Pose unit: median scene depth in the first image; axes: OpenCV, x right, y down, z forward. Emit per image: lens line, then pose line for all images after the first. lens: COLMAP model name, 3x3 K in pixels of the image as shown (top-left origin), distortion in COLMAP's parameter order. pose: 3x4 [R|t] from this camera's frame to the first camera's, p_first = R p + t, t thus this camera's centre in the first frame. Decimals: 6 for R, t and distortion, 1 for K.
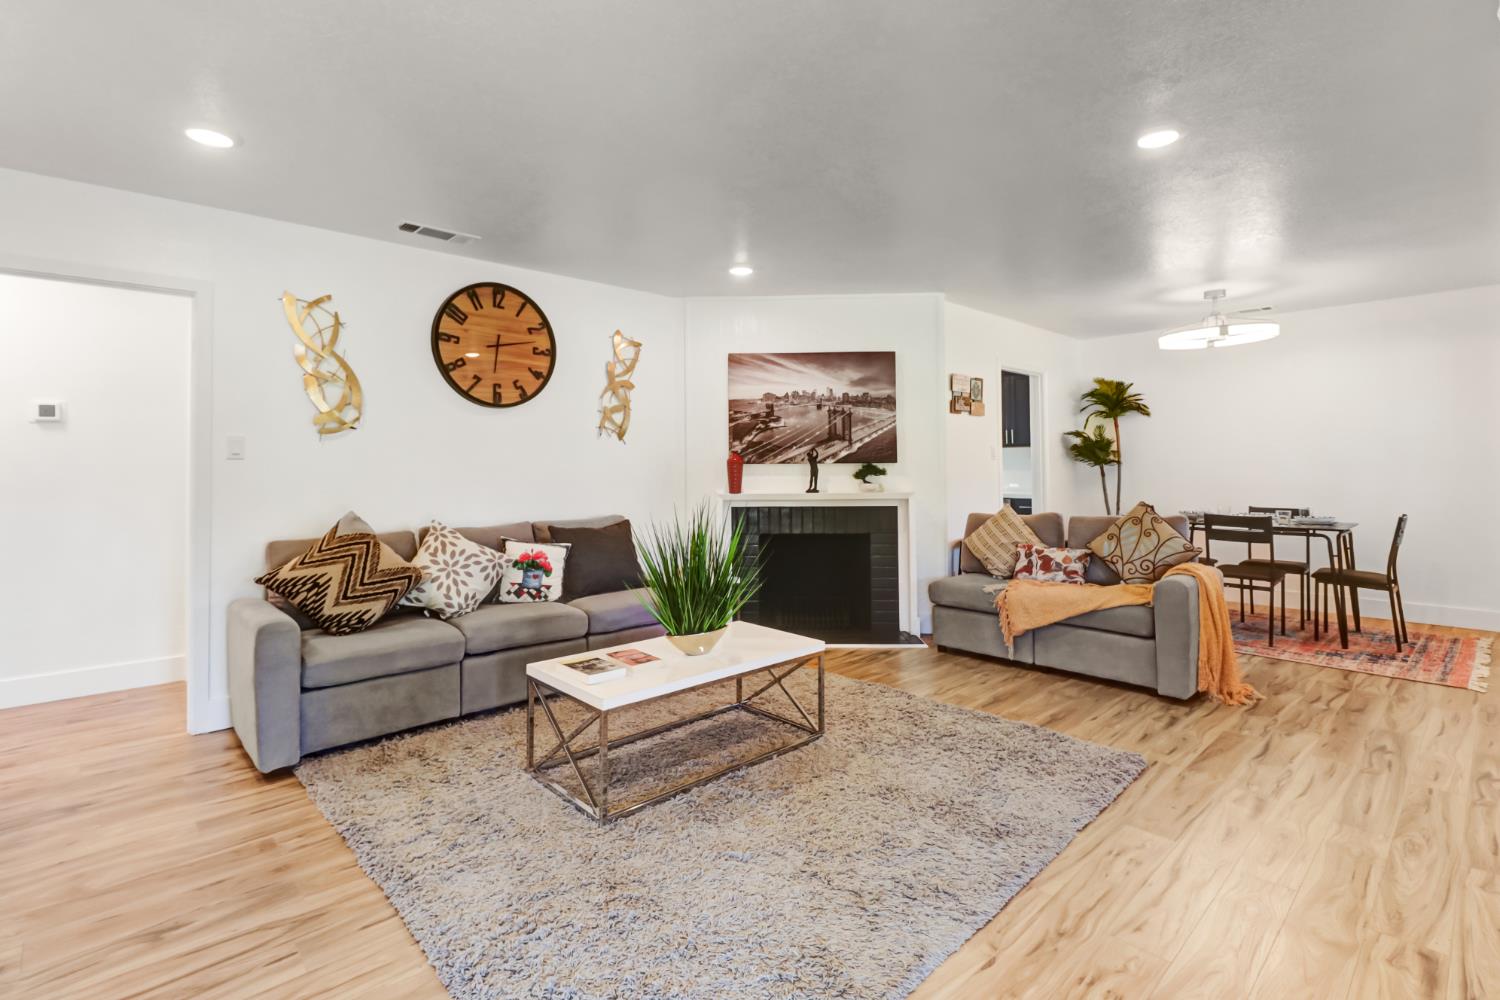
lens RADIAL K [[715.2, 0, 755.2], [0, 715.2, 487.1], [0, 0, 1]] dist [0.003070, -0.000764]
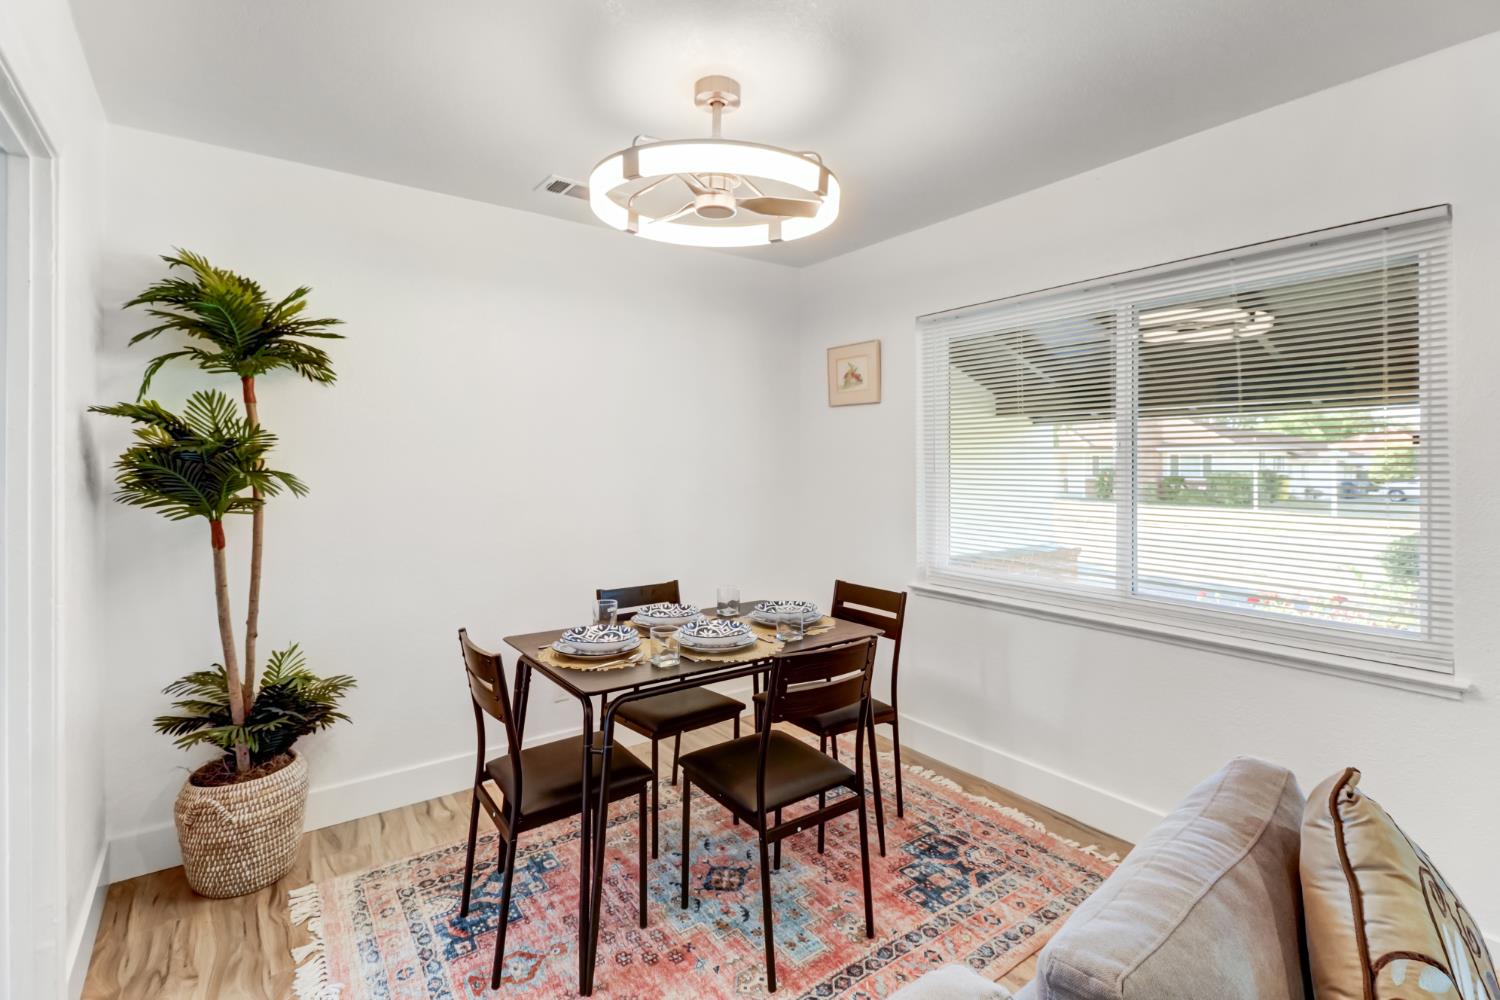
lens RADIAL K [[695.4, 0, 750.8], [0, 695.4, 465.0], [0, 0, 1]] dist [0.004973, -0.009403]
pose [[0.135478, 0.007298, 0.990753, 0.200459], [0.016504, 0.999818, -0.009622, -0.045802], [-0.990643, 0.017655, 0.135333, 0.712168]]
